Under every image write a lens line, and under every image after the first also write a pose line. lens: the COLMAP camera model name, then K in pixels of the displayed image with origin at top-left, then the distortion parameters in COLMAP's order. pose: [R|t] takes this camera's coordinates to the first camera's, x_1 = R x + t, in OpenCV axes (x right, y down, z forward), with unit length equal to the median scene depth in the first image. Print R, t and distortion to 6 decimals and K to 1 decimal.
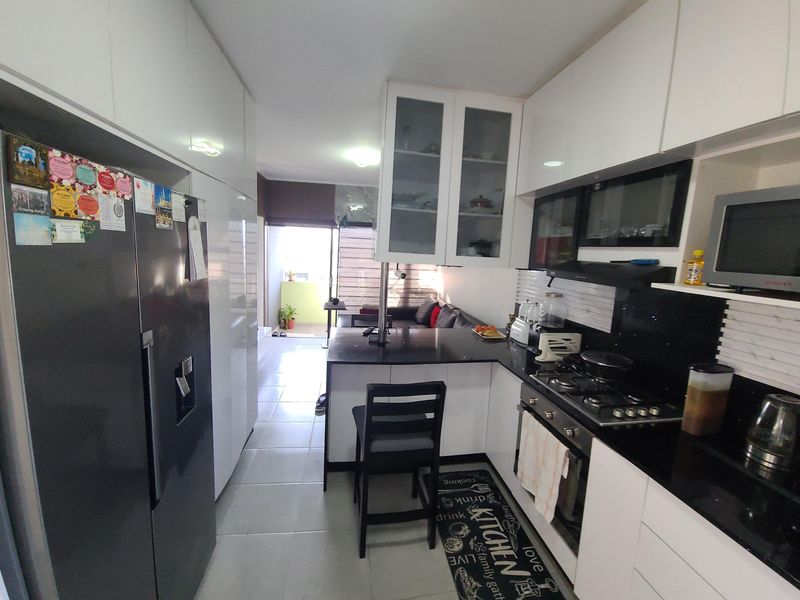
lens RADIAL K [[327.0, 0, 400.5], [0, 327.0, 297.6], [0, 0, 1]] dist [-0.006011, -0.000317]
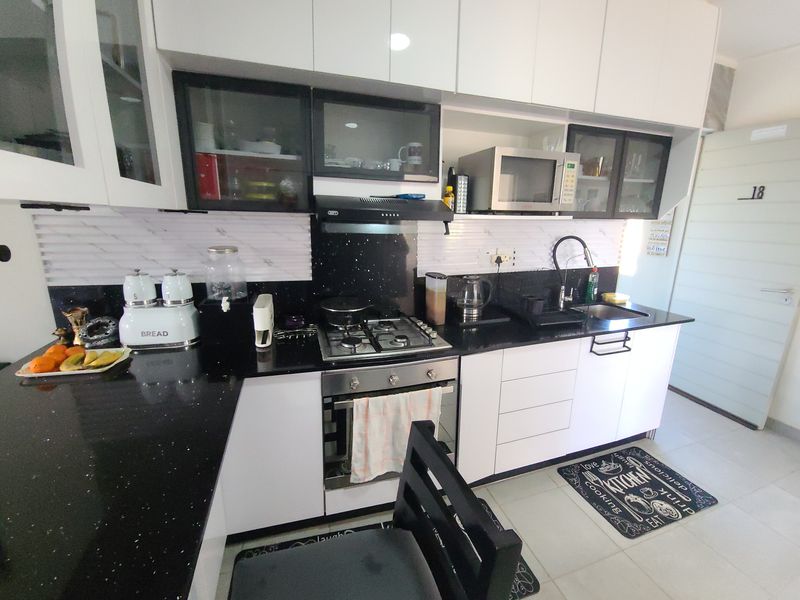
lens RADIAL K [[328.7, 0, 398.9], [0, 328.7, 300.8], [0, 0, 1]] dist [-0.002698, -0.000465]
pose [[-0.136352, -0.294174, 0.945976, -0.362875], [0.115016, 0.943736, 0.310056, -0.124253], [-0.983961, 0.151079, -0.094846, 1.191214]]
